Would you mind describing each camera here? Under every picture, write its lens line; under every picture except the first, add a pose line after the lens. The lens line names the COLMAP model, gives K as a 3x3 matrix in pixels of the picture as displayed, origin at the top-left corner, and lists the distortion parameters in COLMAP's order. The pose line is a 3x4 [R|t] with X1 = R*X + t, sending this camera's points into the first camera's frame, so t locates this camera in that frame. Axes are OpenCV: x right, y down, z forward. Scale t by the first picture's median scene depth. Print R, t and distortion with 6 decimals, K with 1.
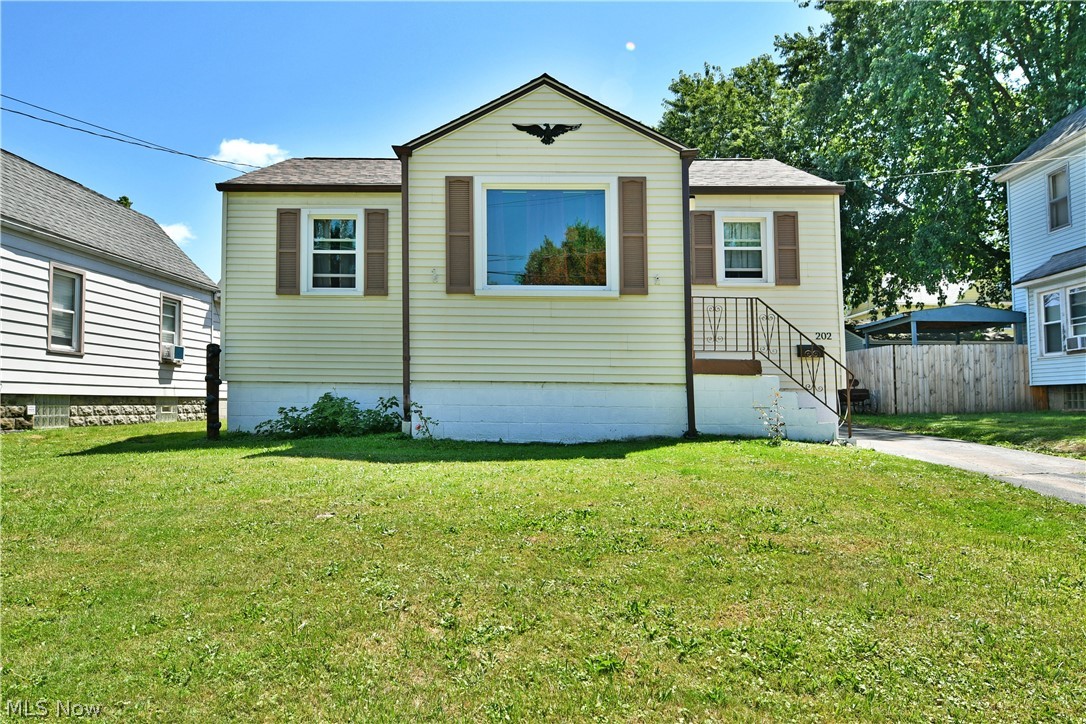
lens RADIAL K [[664.0, 0, 544.6], [0, 664.0, 365.7], [0, 0, 1]] dist [-0.010408, -0.006663]
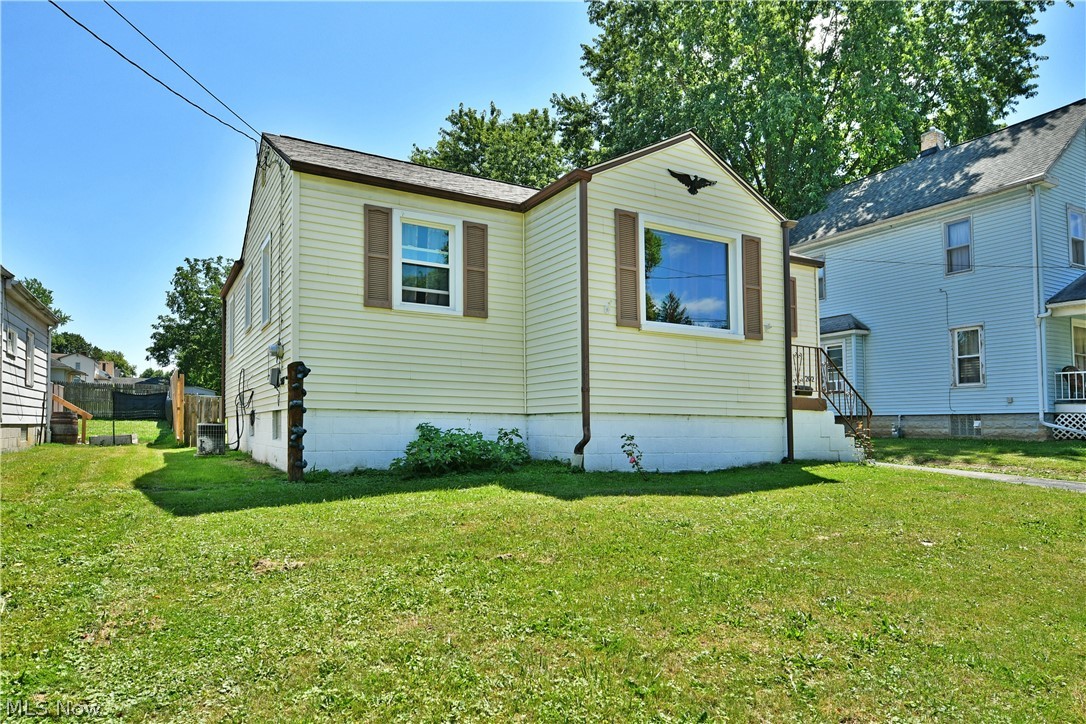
lens RADIAL K [[664.0, 0, 533.1], [0, 664.0, 393.9], [0, 0, 1]] dist [-0.010408, -0.006663]
pose [[0.868649, 0.024156, 0.494839, -0.635693], [-0.028397, 0.999596, 0.001053, -0.002907], [-0.494613, -0.014967, 0.868984, 0.159592]]
